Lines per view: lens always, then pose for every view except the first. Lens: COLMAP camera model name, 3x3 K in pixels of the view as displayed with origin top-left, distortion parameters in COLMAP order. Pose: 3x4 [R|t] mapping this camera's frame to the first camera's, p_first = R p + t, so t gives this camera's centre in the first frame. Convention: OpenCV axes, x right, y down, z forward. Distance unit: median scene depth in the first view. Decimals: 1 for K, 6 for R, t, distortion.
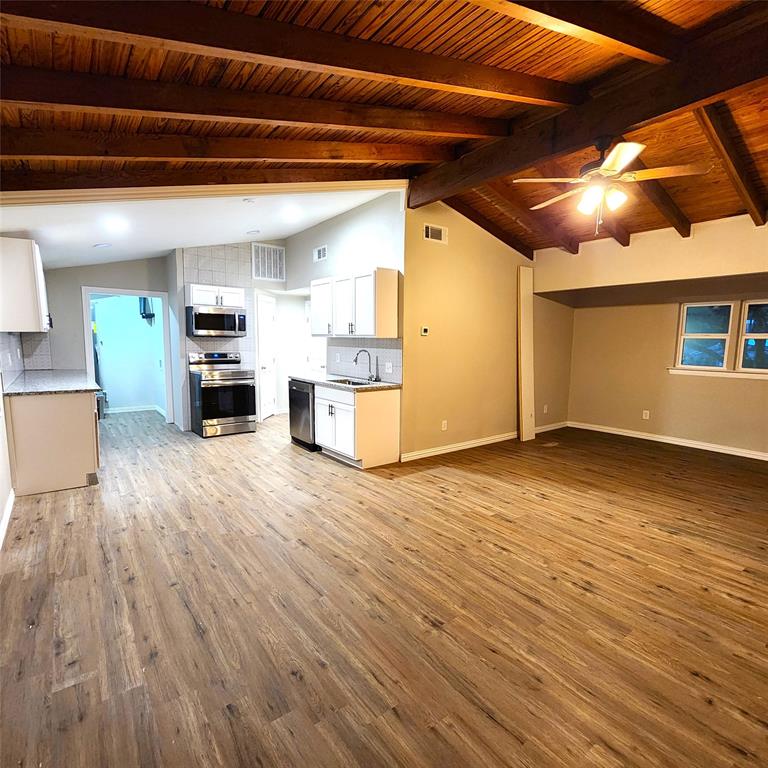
lens RADIAL K [[421.1, 0, 380.1], [0, 421.1, 386.6], [0, 0, 1]] dist [0.005250, -0.003762]
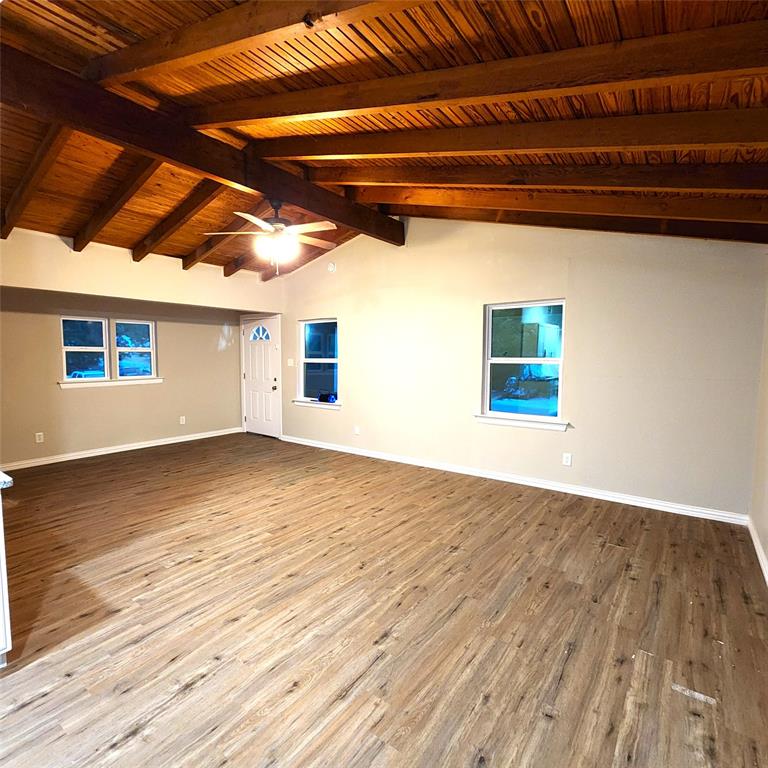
lens RADIAL K [[421.1, 0, 380.4], [0, 421.1, 383.9], [0, 0, 1]] dist [0.005250, -0.003762]
pose [[-0.282582, -0.082386, 0.955699, -0.606672], [0.099812, 0.988371, 0.114715, -0.111296], [-0.954036, 0.127807, -0.271073, 0.811905]]
